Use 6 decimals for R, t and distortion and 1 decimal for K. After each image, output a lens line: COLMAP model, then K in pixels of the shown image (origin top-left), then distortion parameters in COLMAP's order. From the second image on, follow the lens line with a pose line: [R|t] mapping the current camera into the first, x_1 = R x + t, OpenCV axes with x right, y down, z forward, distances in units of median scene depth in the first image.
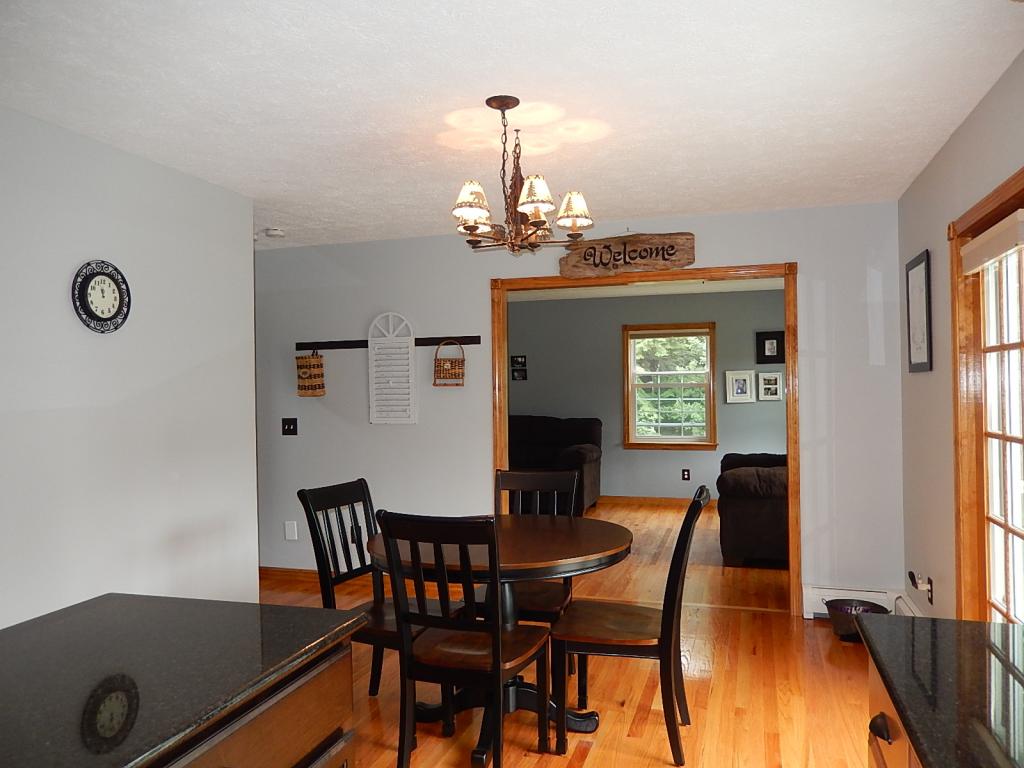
lens RADIAL K [[747.1, 0, 510.3], [0, 747.1, 382.6], [0, 0, 1]] dist [-0.029759, 0.003269]
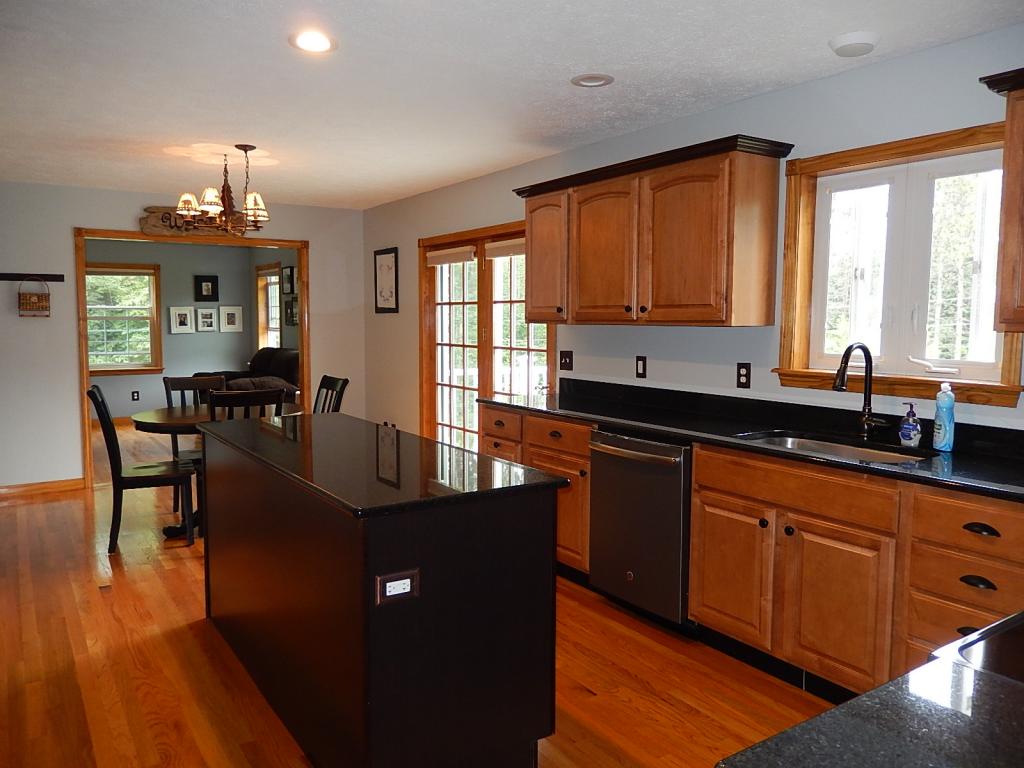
lens RADIAL K [[747.1, 0, 513.7], [0, 747.1, 383.3], [0, 0, 1]] dist [-0.029759, 0.003269]
pose [[0.612691, -0.057325, 0.788241, -0.323484], [-0.012750, 0.996519, 0.082382, 0.001909], [-0.790219, -0.060525, 0.609828, -0.171707]]
